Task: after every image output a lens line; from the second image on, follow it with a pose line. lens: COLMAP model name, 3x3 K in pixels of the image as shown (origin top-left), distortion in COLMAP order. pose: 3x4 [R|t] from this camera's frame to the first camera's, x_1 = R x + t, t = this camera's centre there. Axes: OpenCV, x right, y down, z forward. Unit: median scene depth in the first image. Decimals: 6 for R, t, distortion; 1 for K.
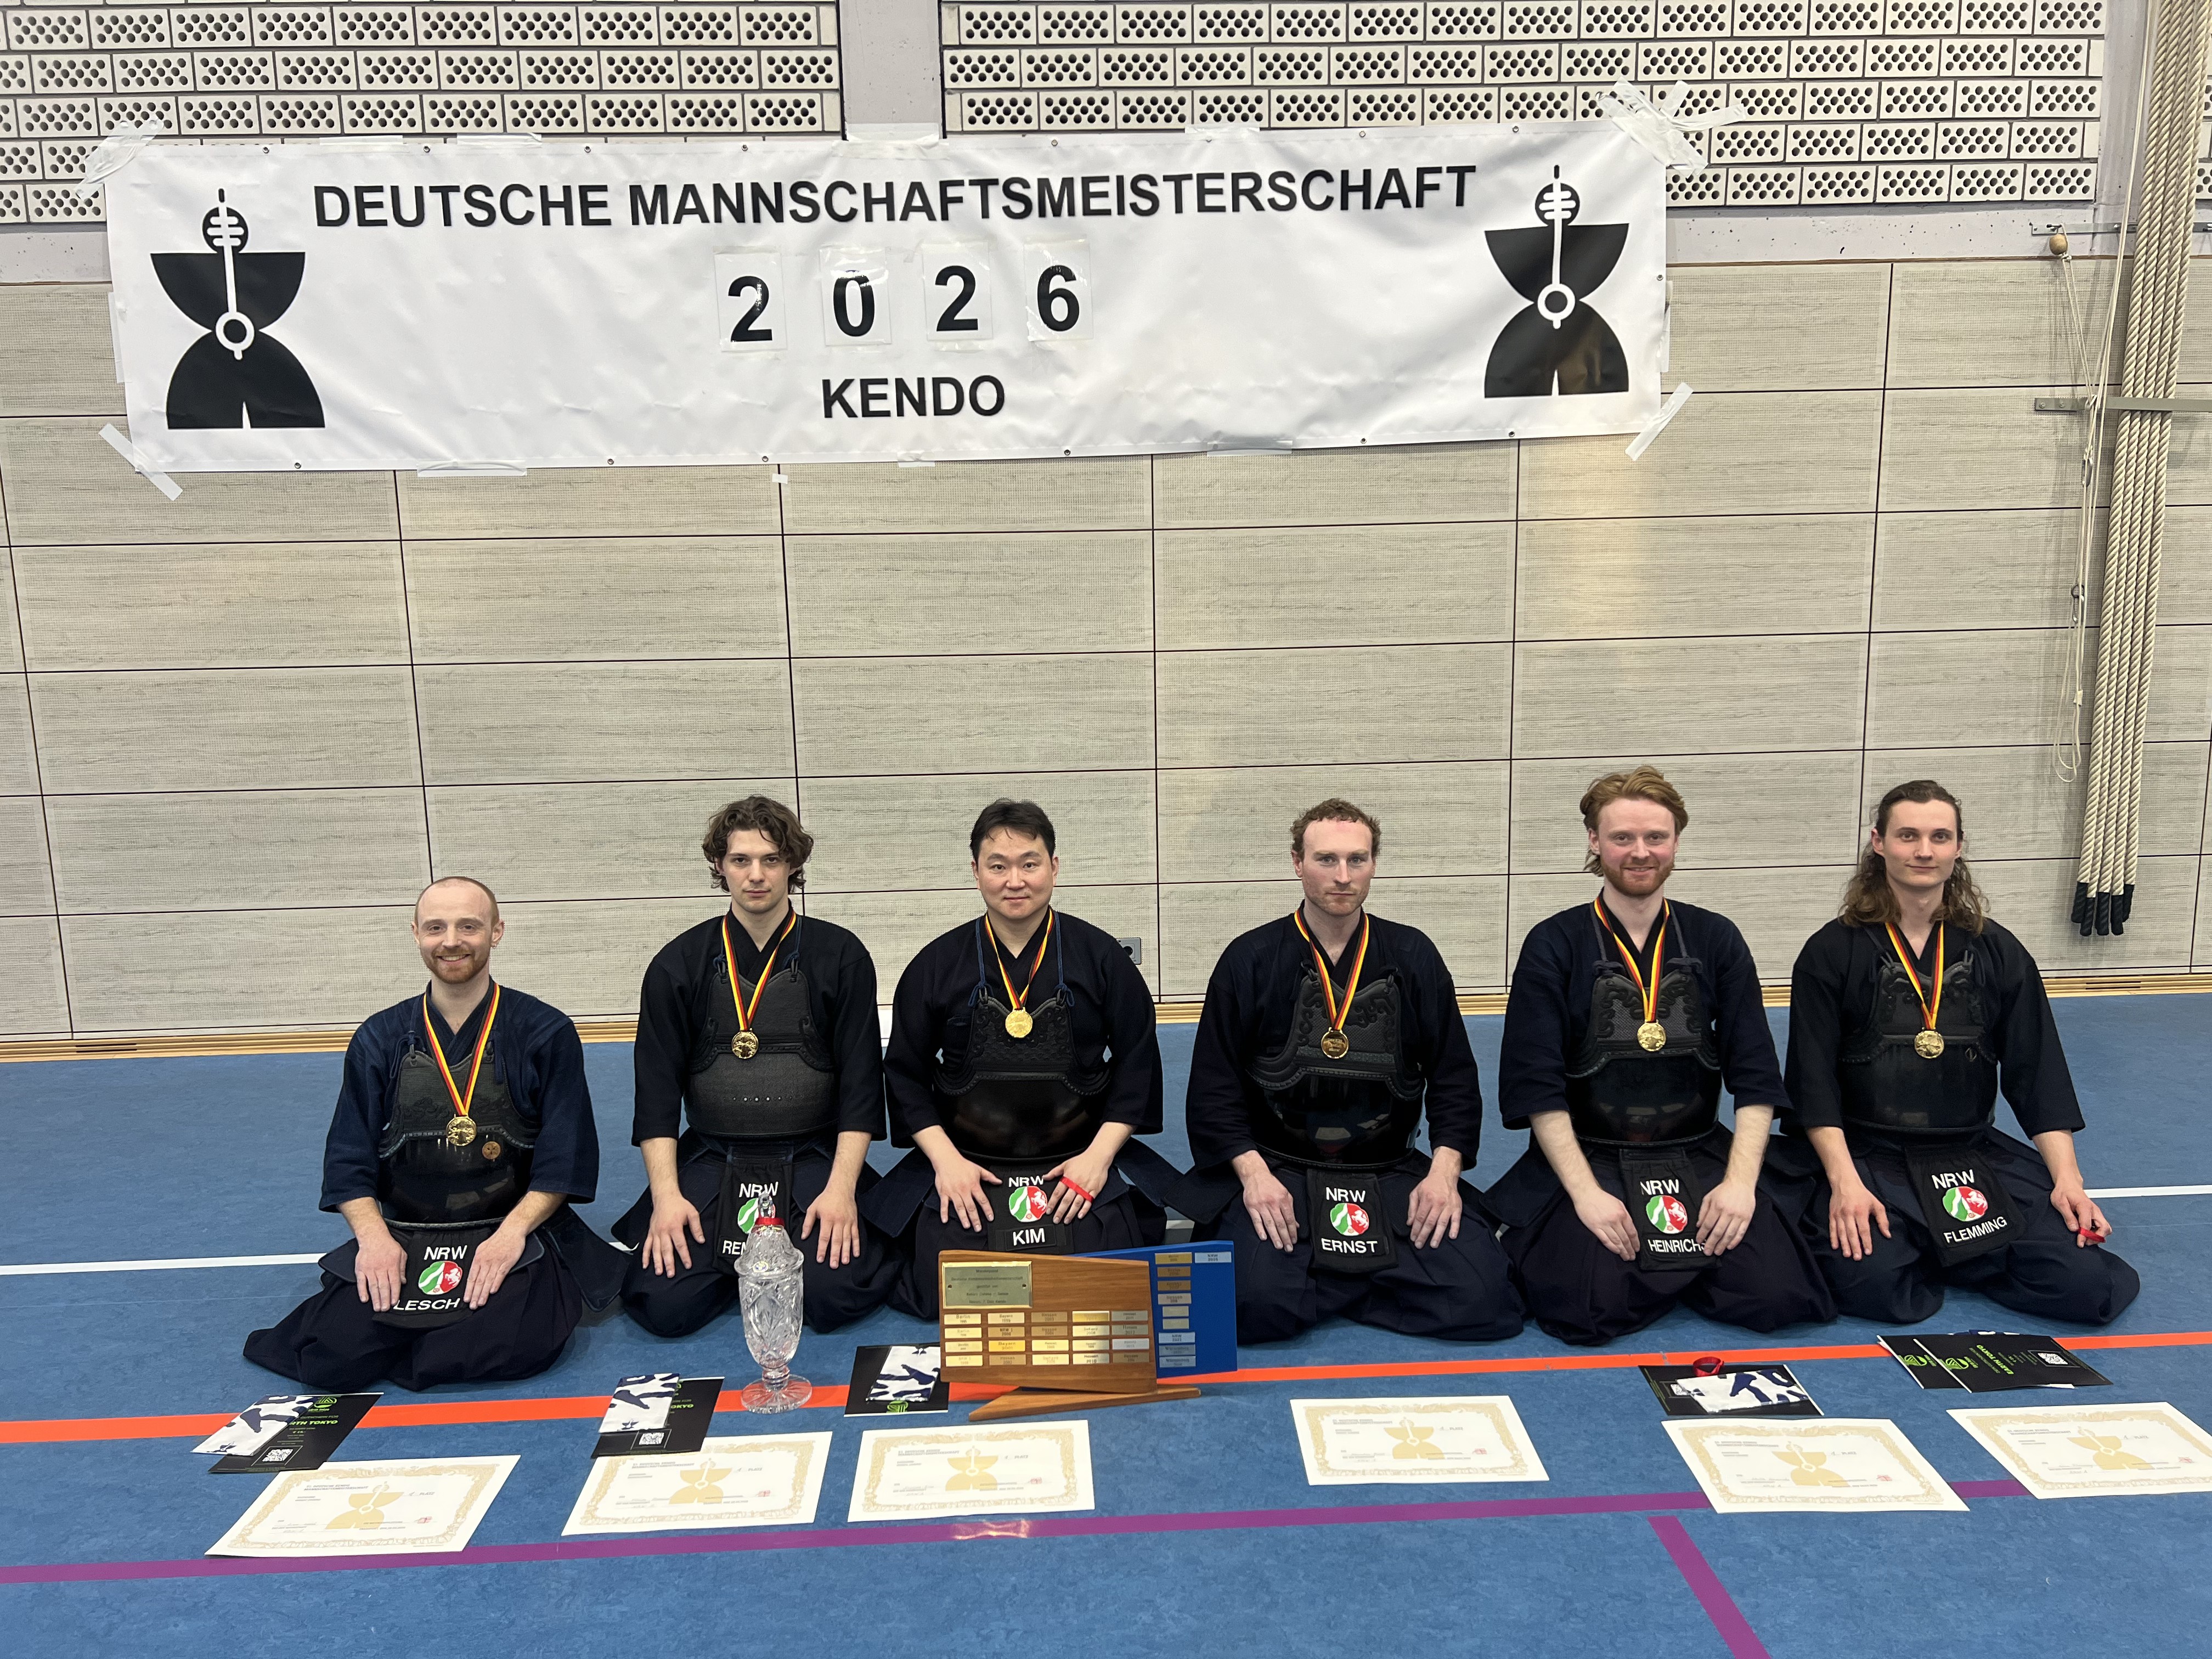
lens RADIAL K [[1707.0, 0, 1106.0], [0, 1707.0, 829.5], [0, 0, 1]] dist [0.048680, -0.051329]
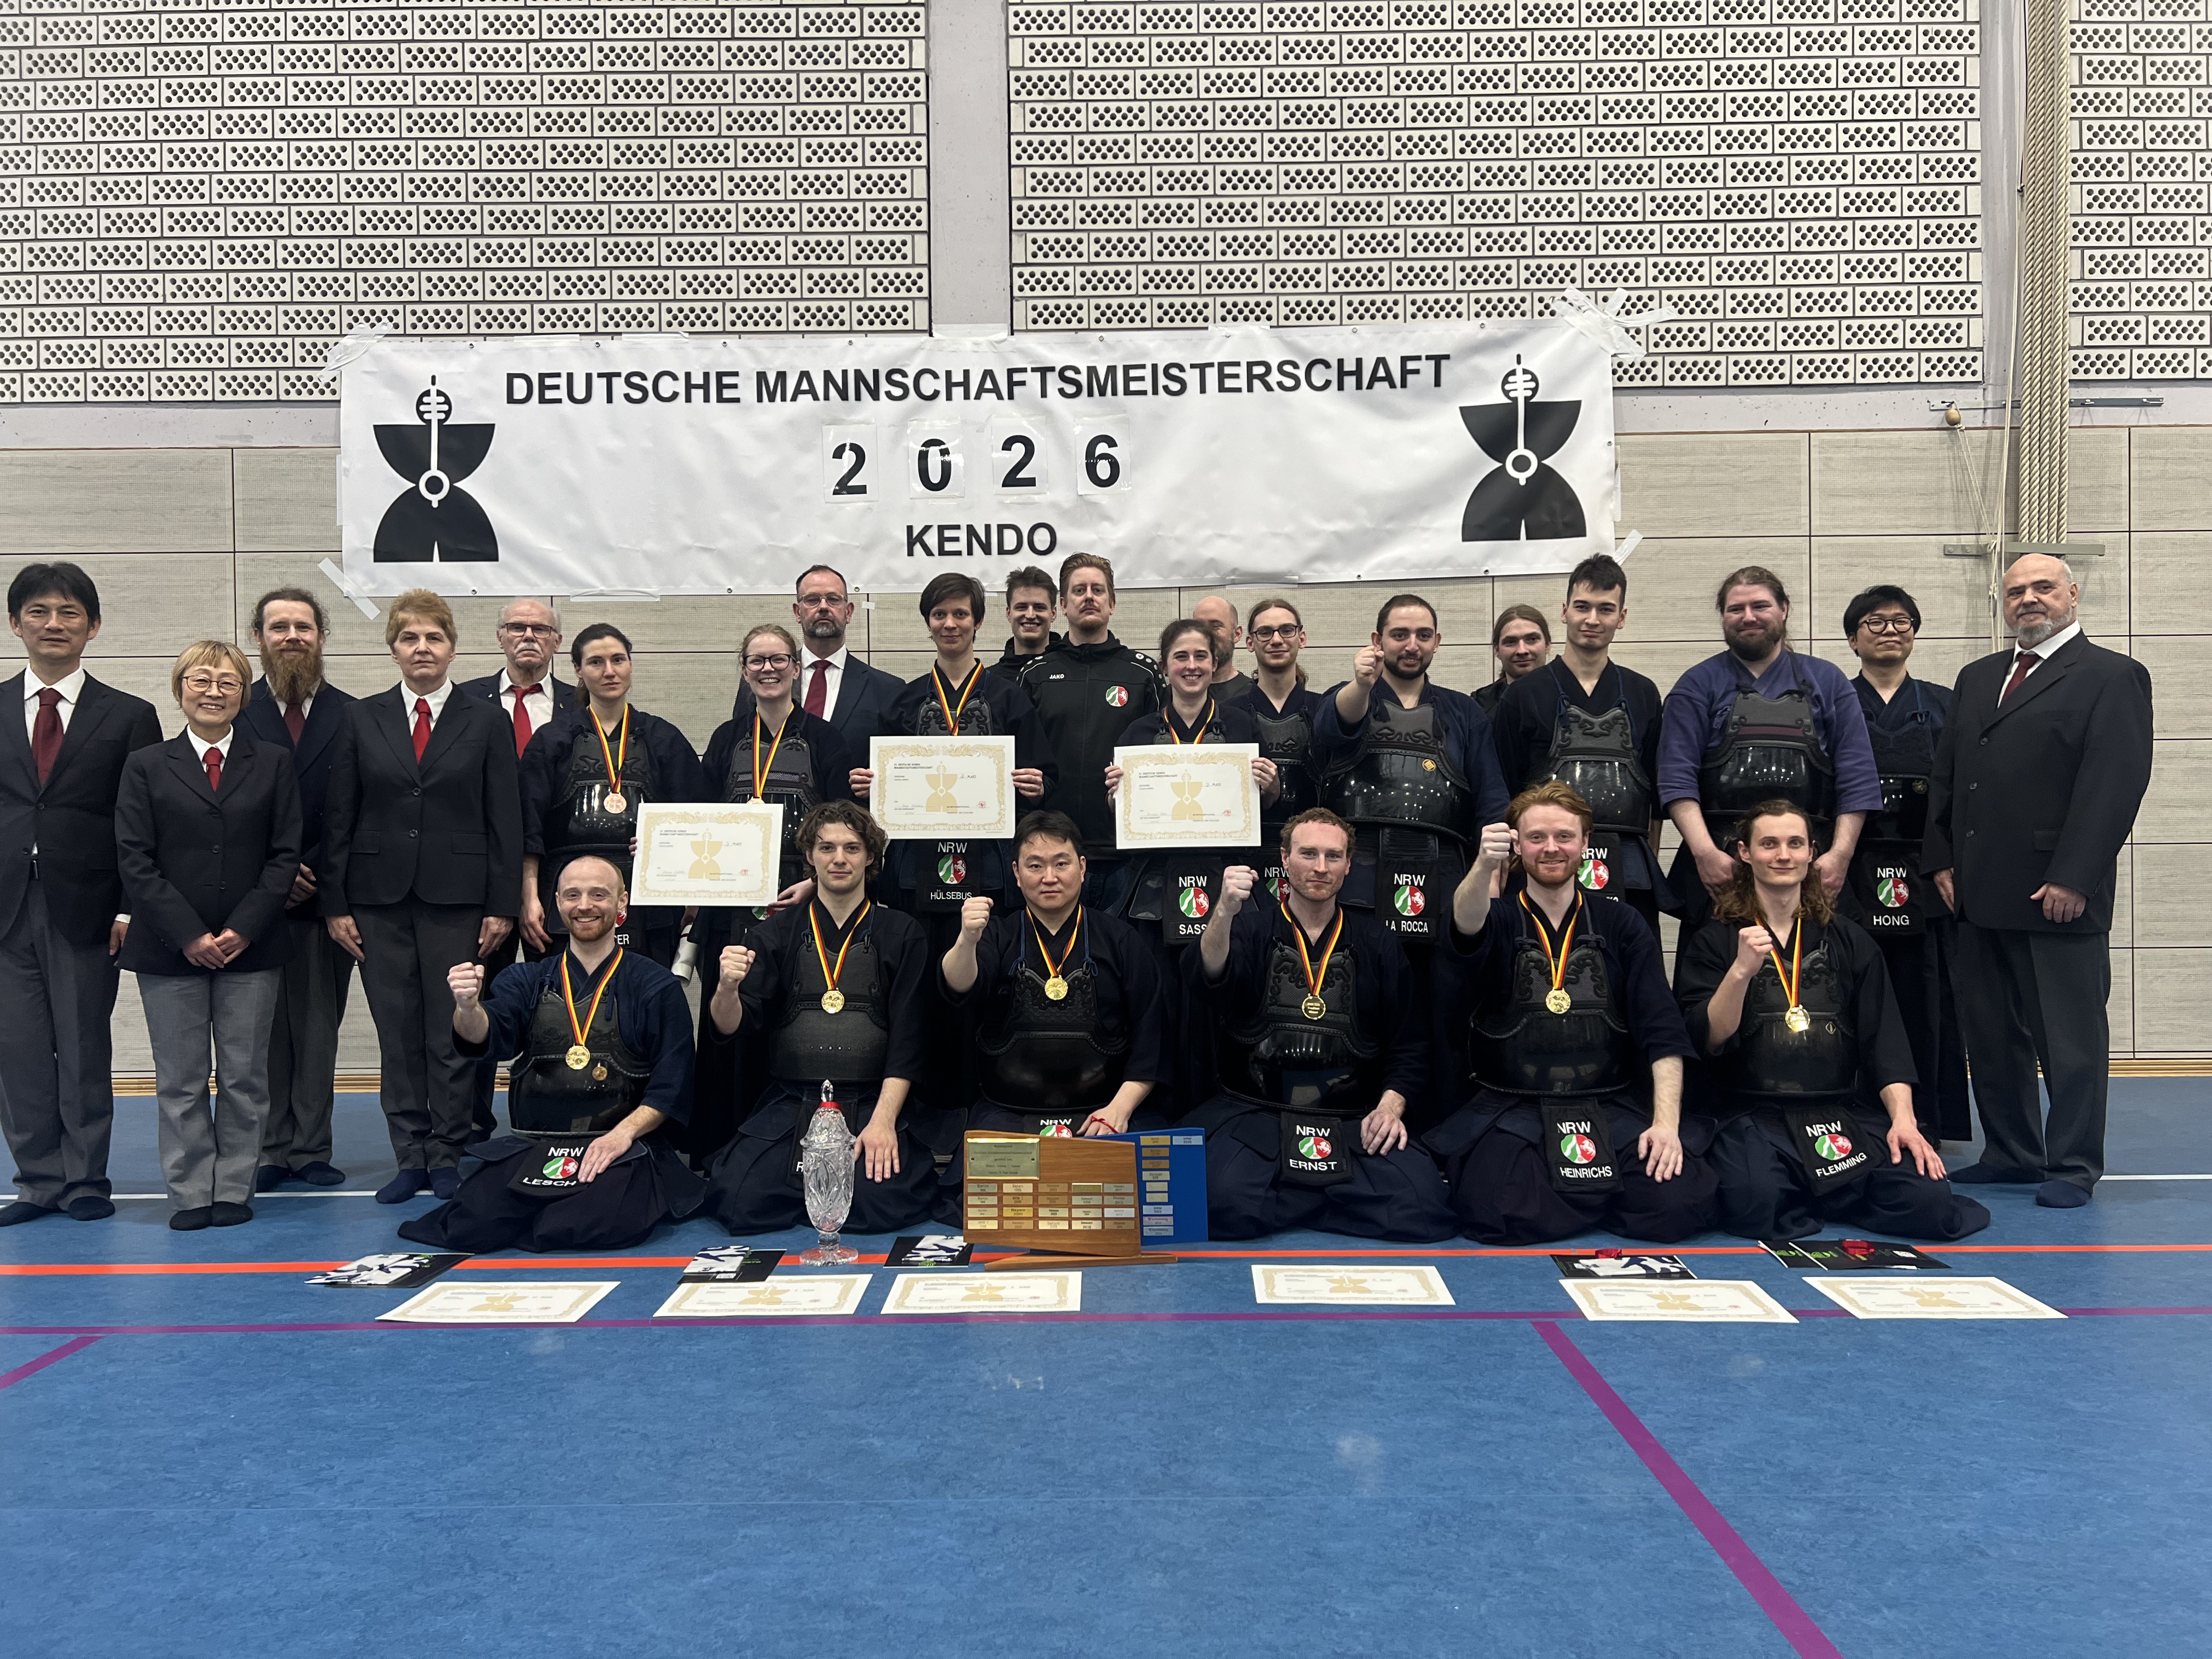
lens RADIAL K [[1707.0, 0, 1106.0], [0, 1707.0, 829.5], [0, 0, 1]] dist [0.048680, -0.051329]
pose [[0.998580, 0.009870, -0.052347, 0.040596], [-0.018010, 0.987370, -0.157402, 0.137738], [0.050132, 0.158121, 0.986146, -0.147465]]
